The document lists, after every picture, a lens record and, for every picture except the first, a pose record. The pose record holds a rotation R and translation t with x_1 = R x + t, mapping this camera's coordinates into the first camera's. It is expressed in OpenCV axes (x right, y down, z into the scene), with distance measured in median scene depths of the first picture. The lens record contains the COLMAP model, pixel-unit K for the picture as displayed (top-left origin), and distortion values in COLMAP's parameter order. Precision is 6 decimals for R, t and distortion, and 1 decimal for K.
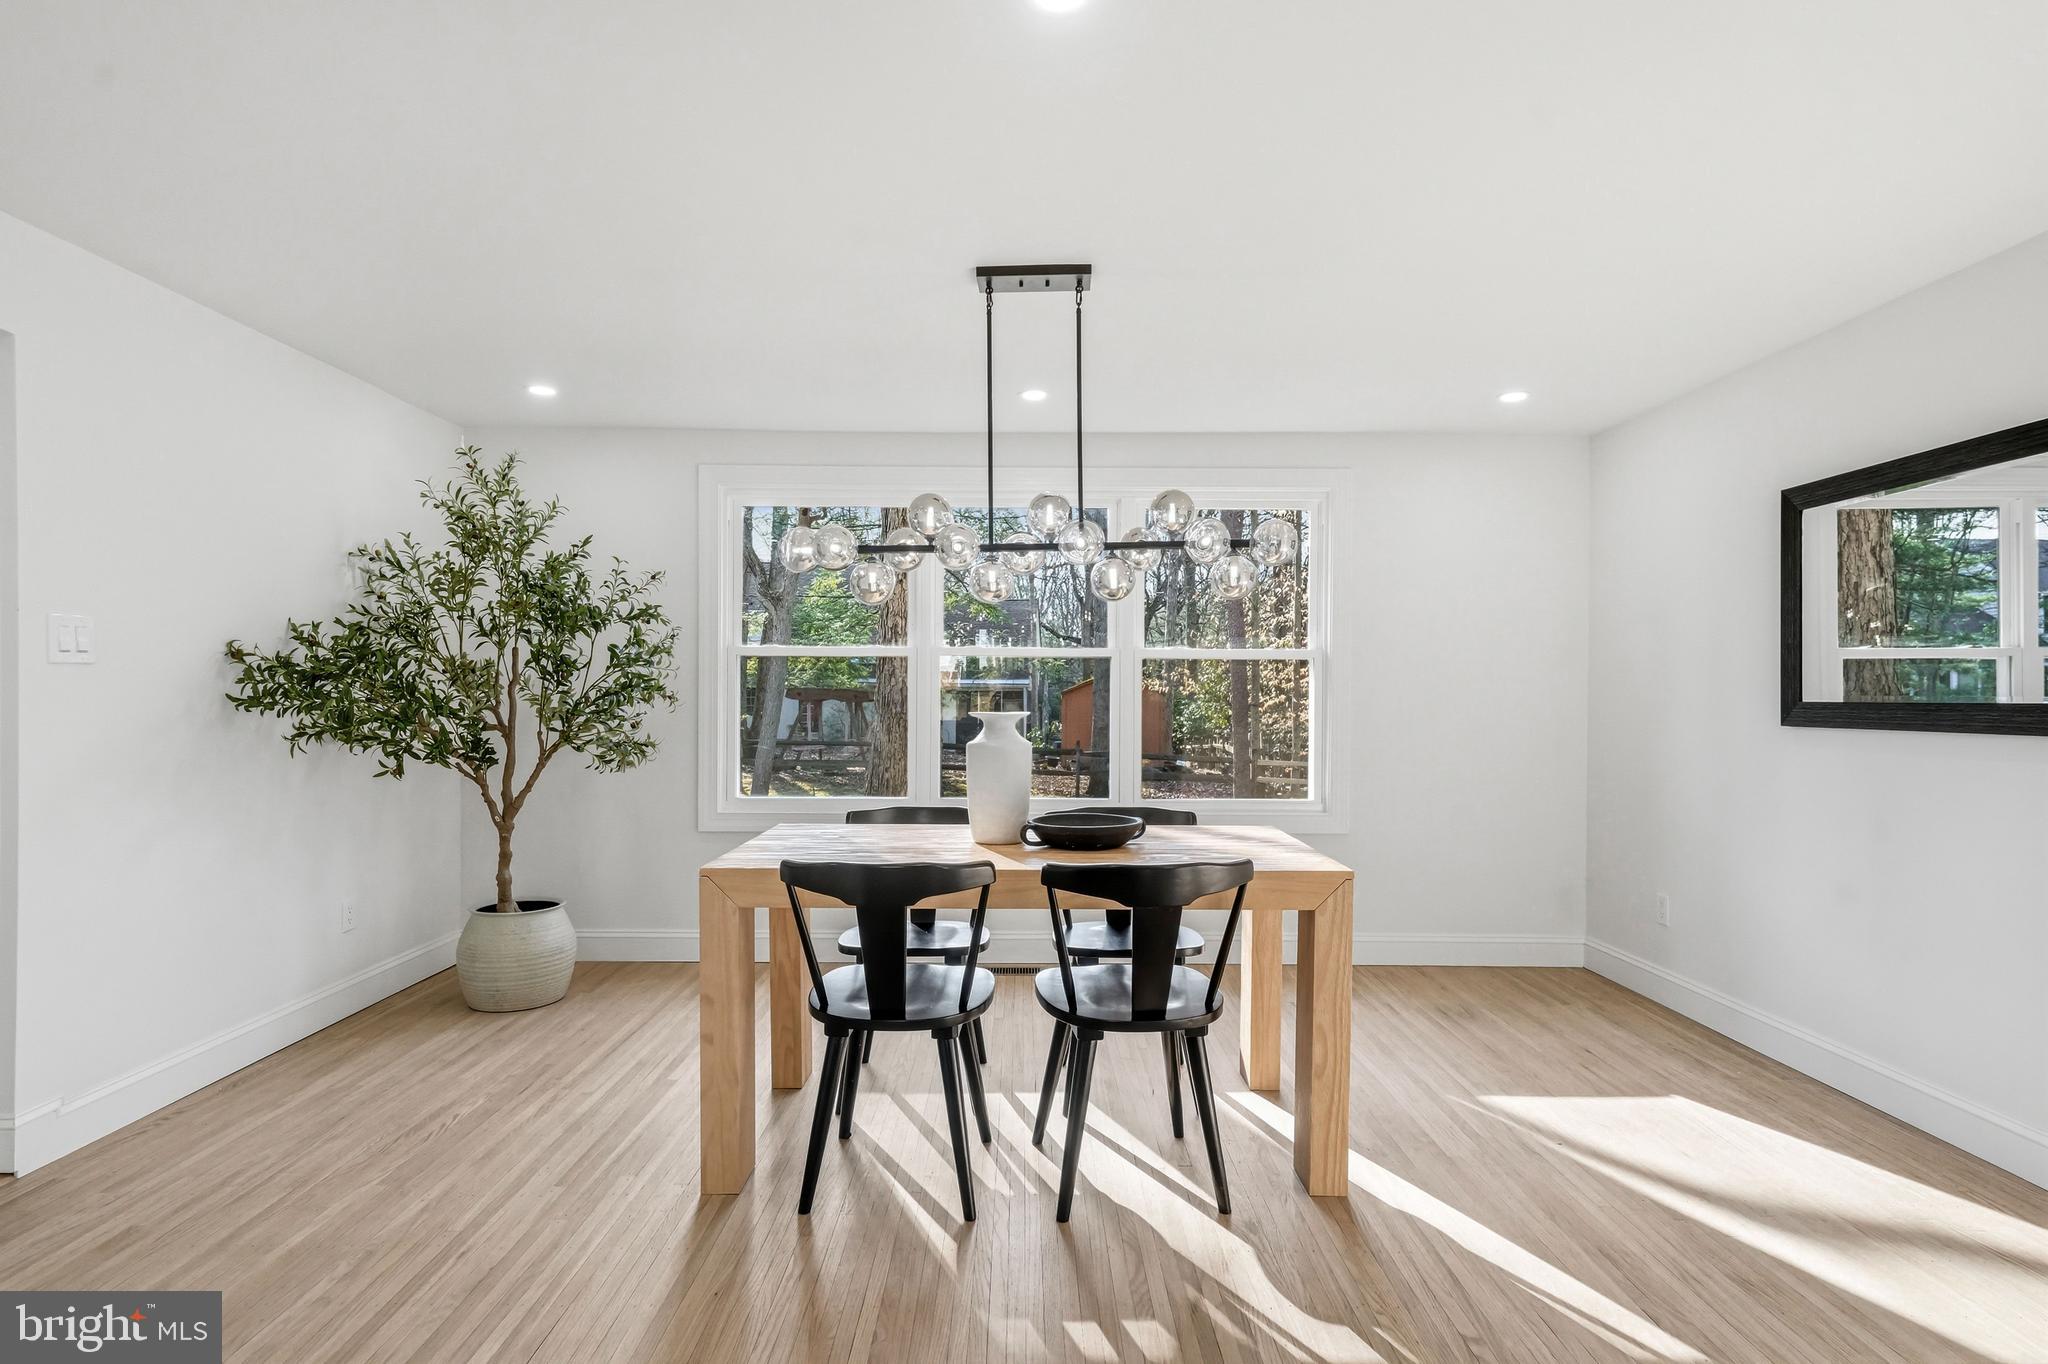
lens RADIAL K [[1024.2, 0, 1020.1], [0, 1024.2, 679.3], [0, 0, 1]] dist [0.002669, 0.001506]
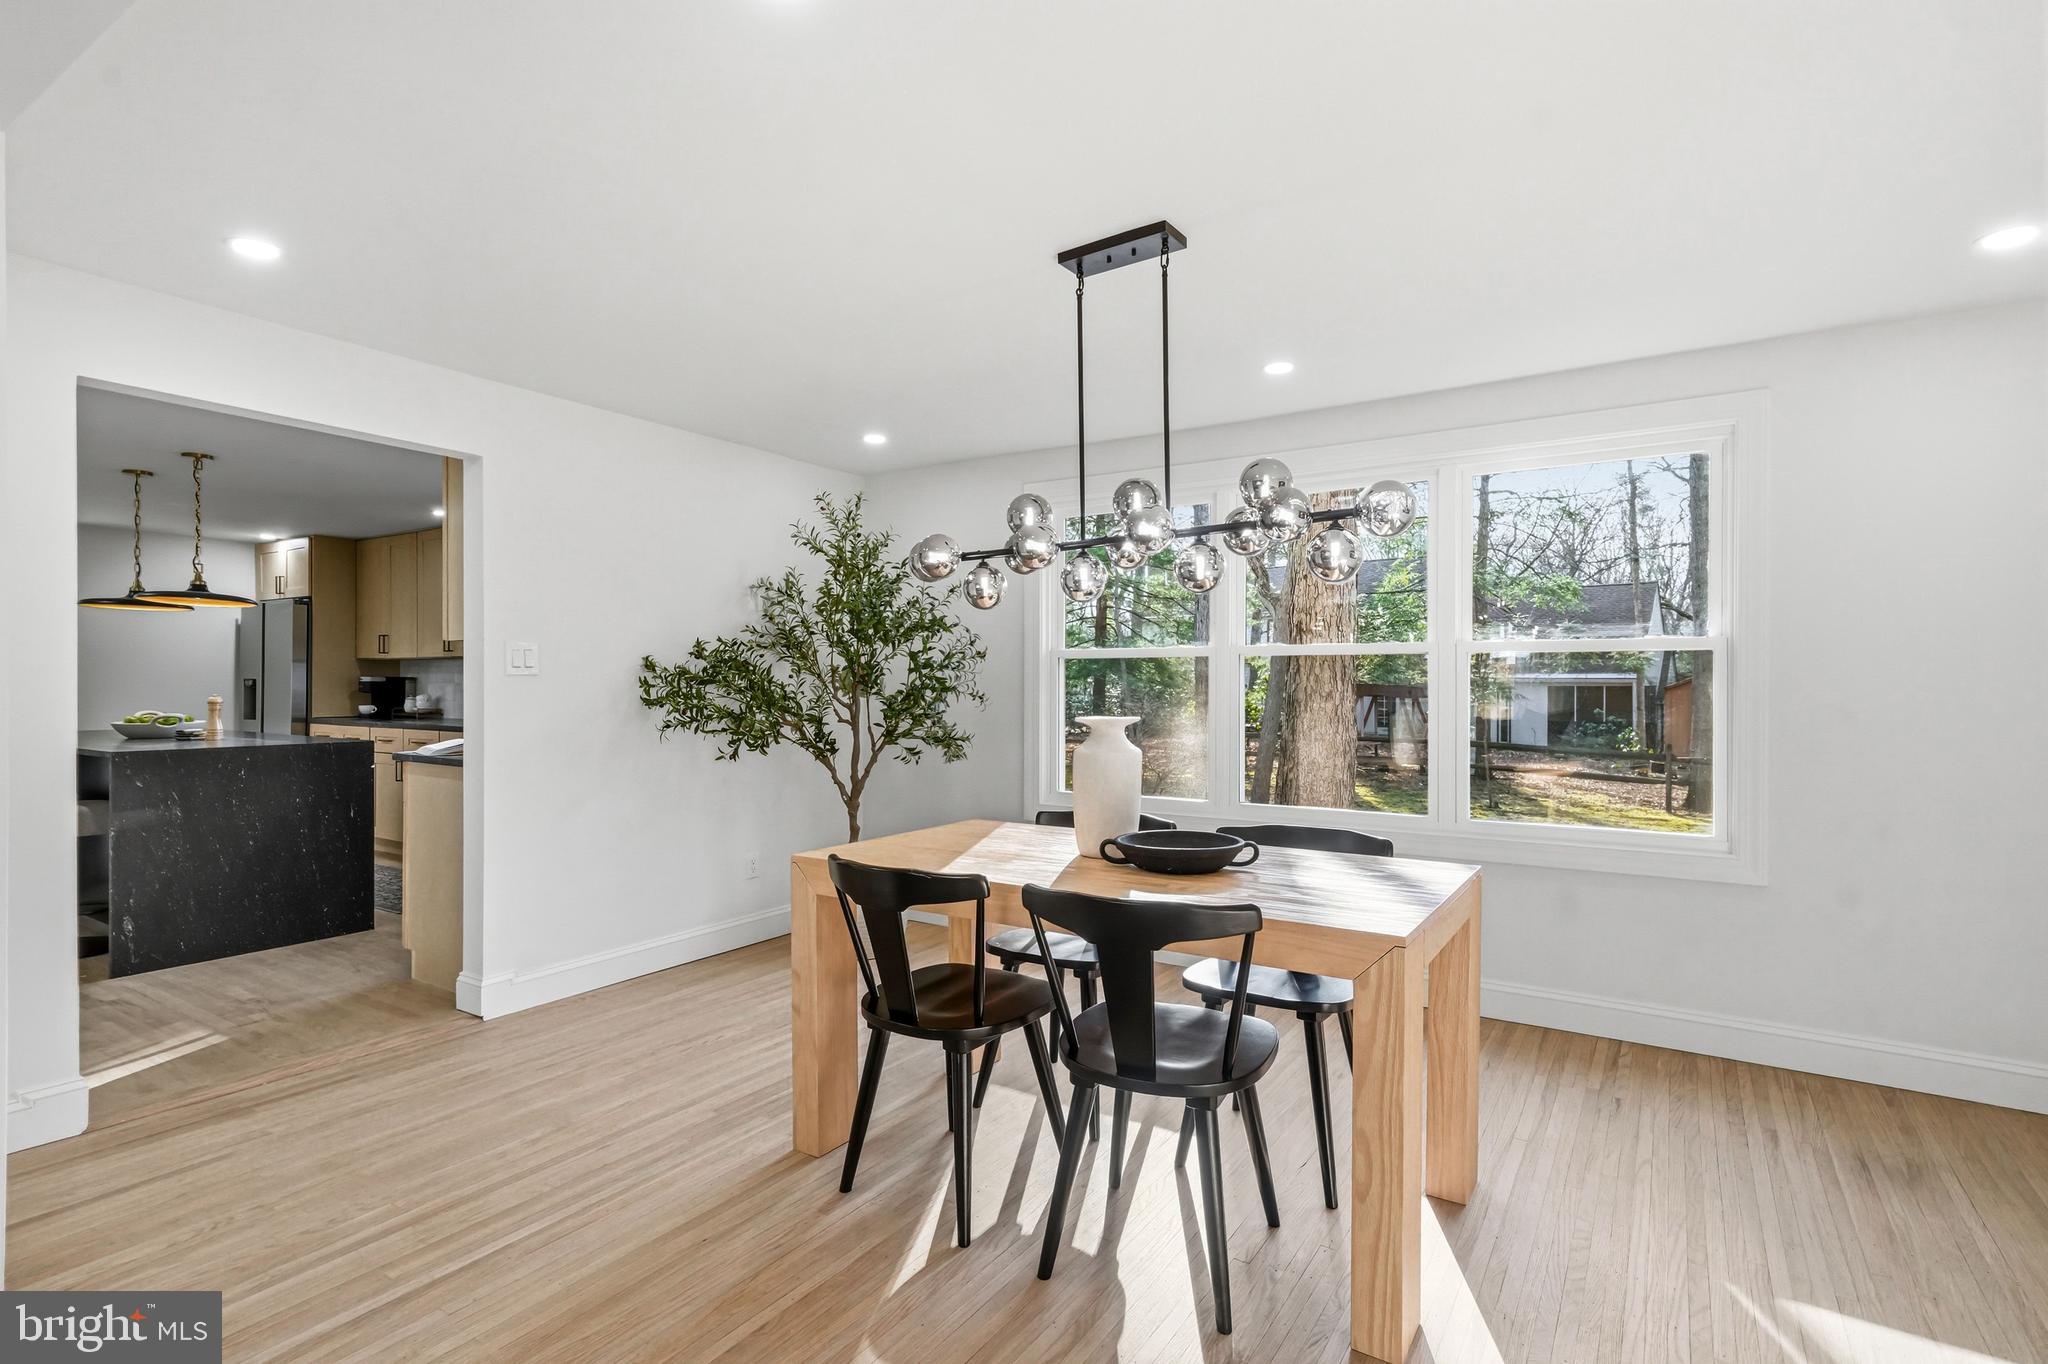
lens RADIAL K [[966.8, 0, 1017.1], [0, 966.8, 673.6], [0, 0, 1]] dist [-0.000705, 0.005445]
pose [[0.846019, -0.009798, -0.533062, 0.357469], [0.008198, 0.999952, -0.005368, -0.003755], [0.533089, 0.000172, 0.846059, 0.188920]]
